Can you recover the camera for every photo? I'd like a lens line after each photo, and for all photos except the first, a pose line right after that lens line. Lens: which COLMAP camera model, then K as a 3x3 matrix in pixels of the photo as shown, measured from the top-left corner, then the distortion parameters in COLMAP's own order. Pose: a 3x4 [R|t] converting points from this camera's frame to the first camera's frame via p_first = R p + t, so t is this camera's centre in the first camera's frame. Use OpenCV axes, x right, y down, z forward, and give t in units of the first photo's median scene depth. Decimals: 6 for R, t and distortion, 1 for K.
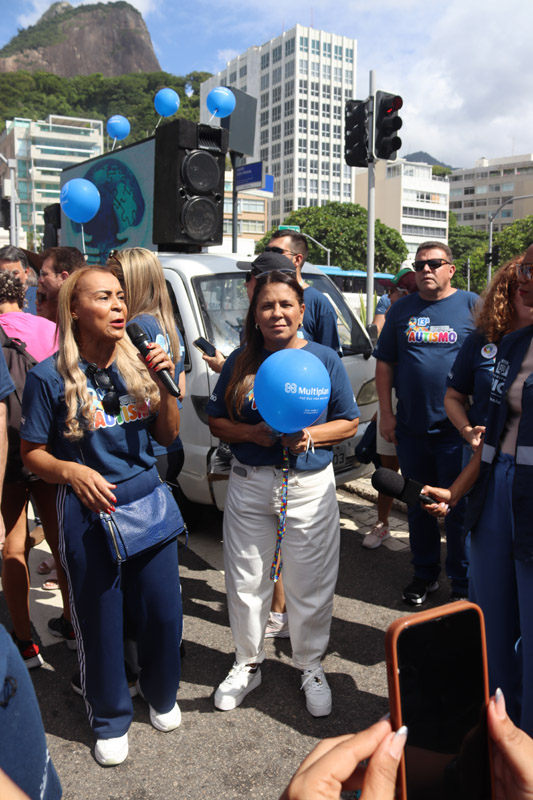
lens RADIAL K [[667.4, 0, 268.9], [0, 667.4, 397.5], [0, 0, 1]] dist [-0.169483, 0.156465]
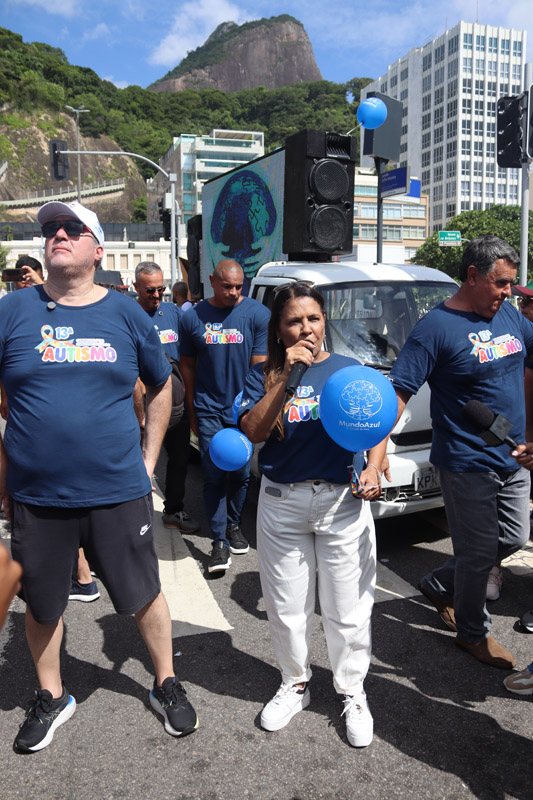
lens RADIAL K [[670.3, 0, 269.5], [0, 670.3, 400.9], [0, 0, 1]] dist [-0.168528, 0.155061]
pose [[0.971915, 0.022043, -0.234298, 0.002090], [-0.023519, 0.999717, -0.003507, -0.000158], [0.234155, 0.008919, 0.972158, 0.000358]]
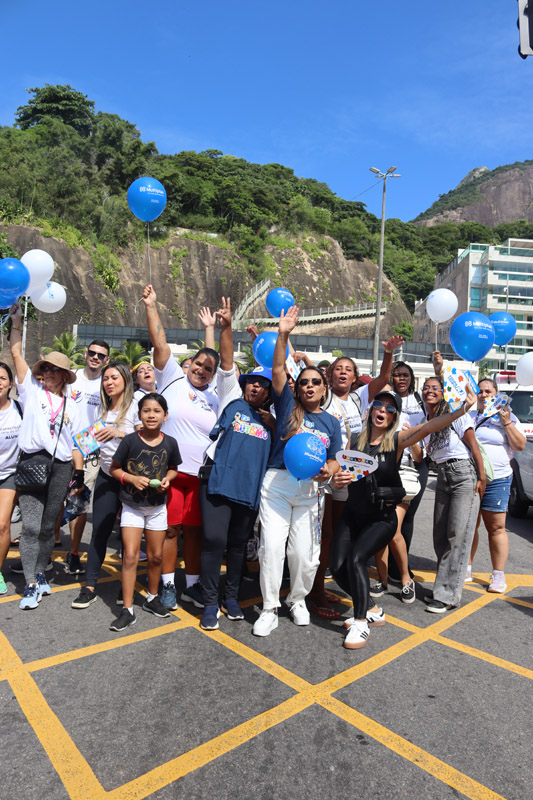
lens RADIAL K [[667.4, 0, 268.9], [0, 667.4, 397.5], [0, 0, 1]] dist [-0.169483, 0.156465]
pose [[0.833736, 0.021187, -0.551757, -0.084818], [-0.142959, 0.973474, -0.178638, -0.014101], [0.533336, 0.227815, 0.814649, 0.104230]]
